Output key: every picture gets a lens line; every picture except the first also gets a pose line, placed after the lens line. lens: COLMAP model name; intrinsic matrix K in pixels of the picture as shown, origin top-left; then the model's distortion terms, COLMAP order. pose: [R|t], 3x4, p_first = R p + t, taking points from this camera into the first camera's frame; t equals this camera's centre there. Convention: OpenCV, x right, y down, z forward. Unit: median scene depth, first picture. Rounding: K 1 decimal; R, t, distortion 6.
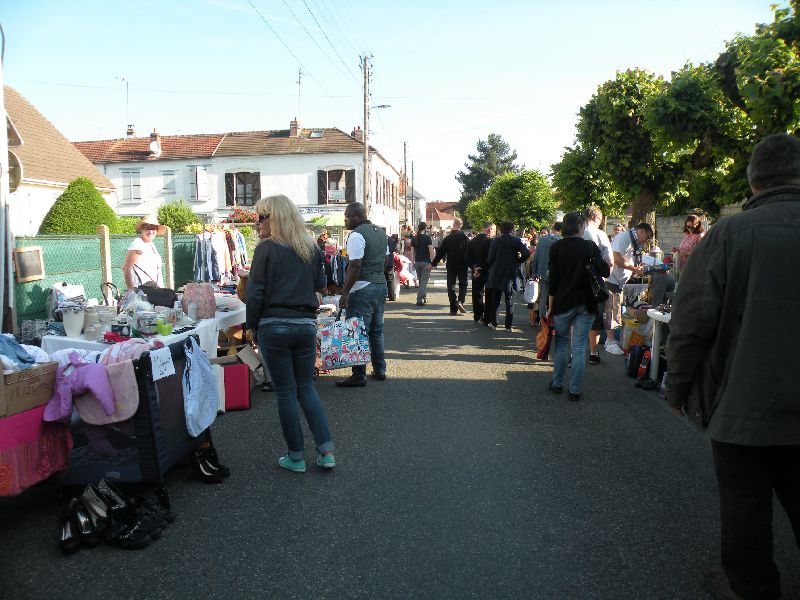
lens RADIAL K [[633.5, 0, 389.7], [0, 633.5, 298.6], [0, 0, 1]] dist [-0.173302, 0.163230]
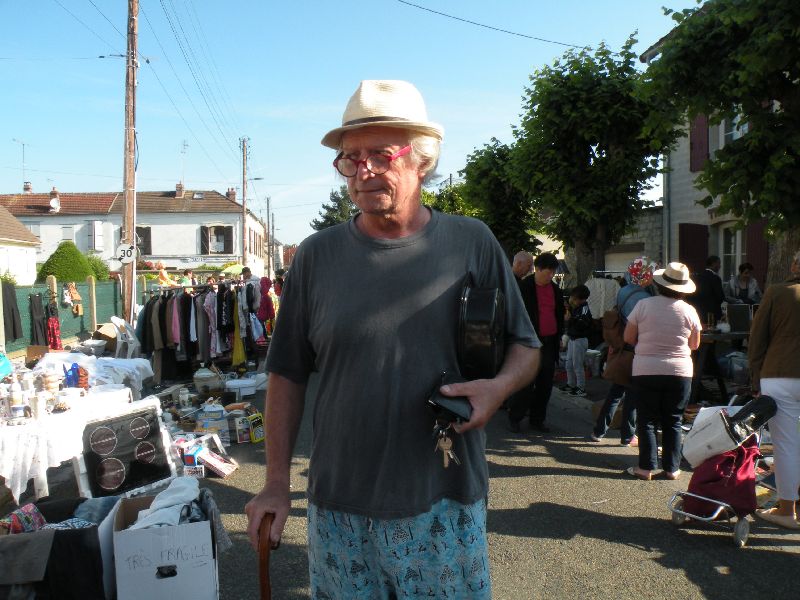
lens RADIAL K [[633.5, 0, 389.7], [0, 633.5, 298.6], [0, 0, 1]] dist [-0.173302, 0.163230]
pose [[0.973757, -0.011721, 0.227287, -0.033046], [0.027081, 0.997545, -0.064582, 0.021139], [-0.225972, 0.069042, 0.971684, -0.229402]]
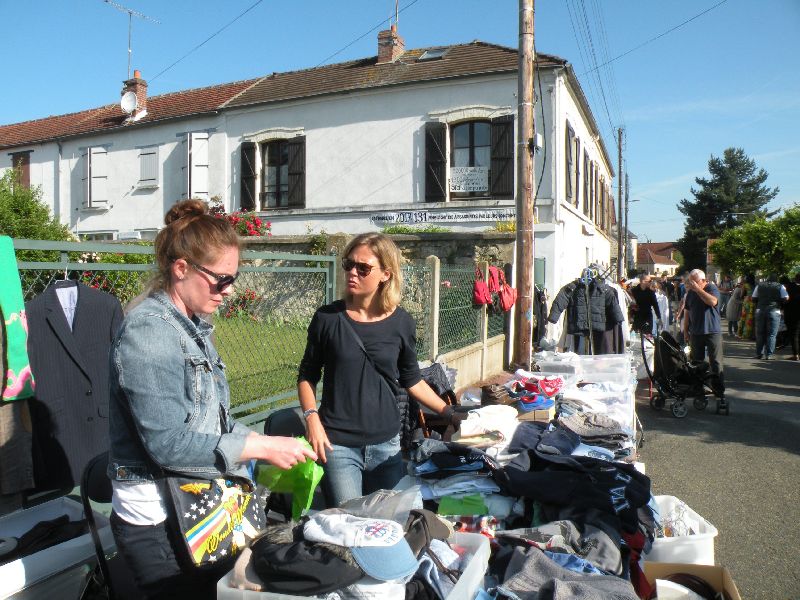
lens RADIAL K [[647.9, 0, 400.0], [0, 647.9, 300.0], [0, 0, 1]] dist [-0.199254, 0.179671]
pose [[0.958614, 0.024210, -0.283677, -0.005408], [-0.043797, 0.997058, -0.062910, -0.054628], [0.281319, 0.072731, 0.956854, 0.566282]]
